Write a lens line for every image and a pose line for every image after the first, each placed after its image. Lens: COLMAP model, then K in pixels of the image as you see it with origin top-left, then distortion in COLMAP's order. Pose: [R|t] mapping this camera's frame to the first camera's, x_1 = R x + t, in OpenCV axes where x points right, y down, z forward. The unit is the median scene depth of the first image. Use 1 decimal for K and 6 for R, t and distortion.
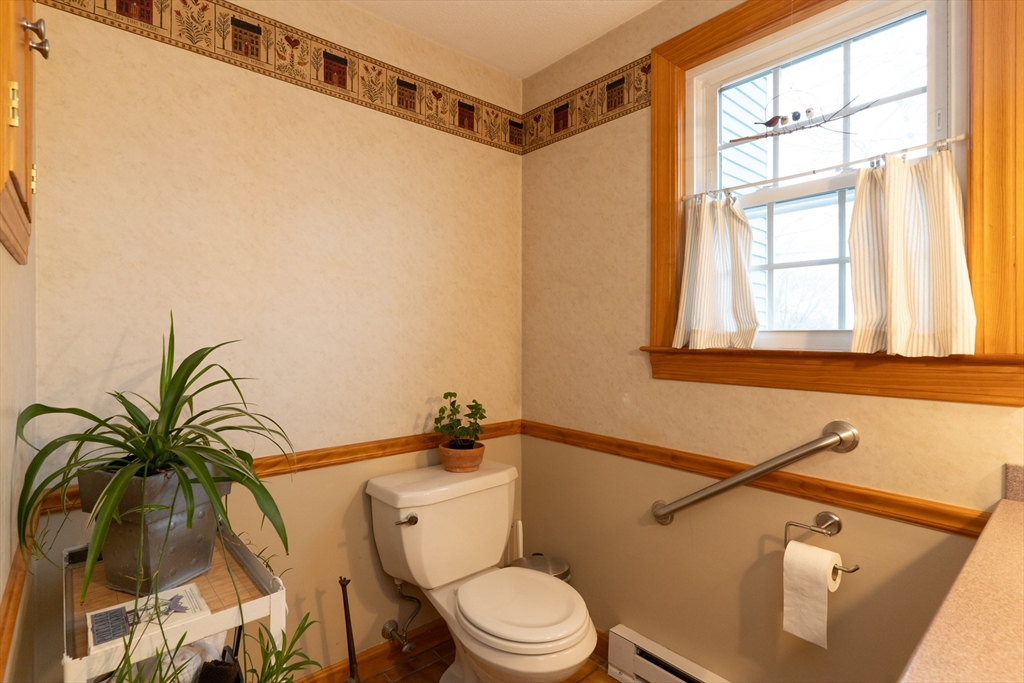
lens RADIAL K [[498.5, 0, 512.0], [0, 498.5, 341.5], [0, 0, 1]] dist [-0.001002, -0.000144]
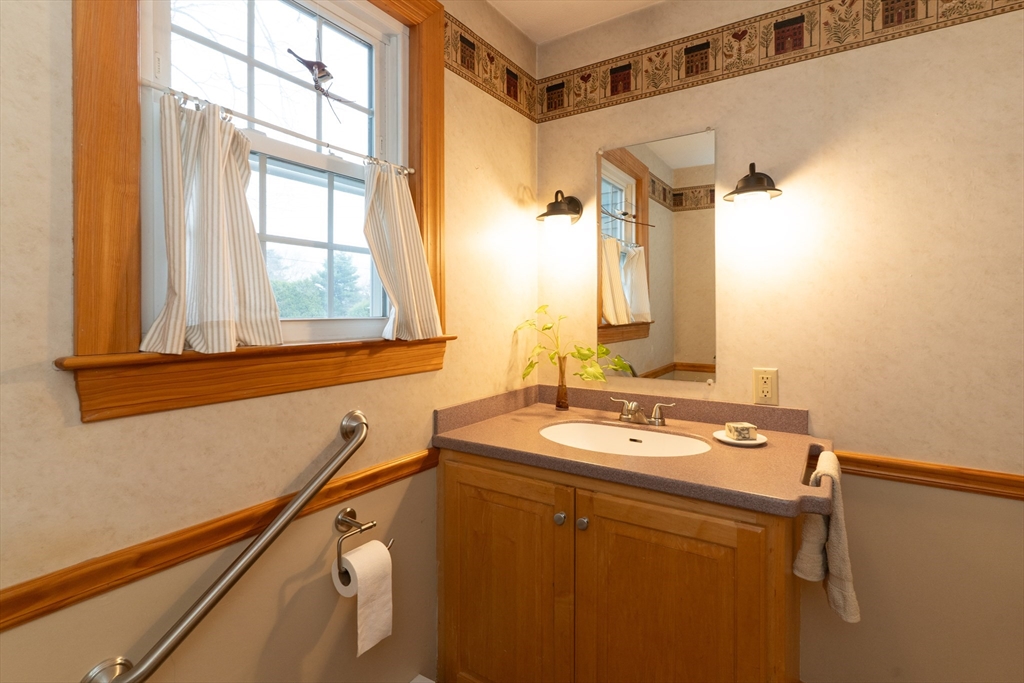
lens RADIAL K [[500.2, 0, 511.9], [0, 500.2, 315.4], [0, 0, 1]] dist [-0.000985, -0.000204]
pose [[-0.267874, -0.010068, 0.963401, -0.367682], [0.016742, 0.999746, 0.015103, -0.038401], [-0.963309, 0.020175, -0.267637, 0.922444]]
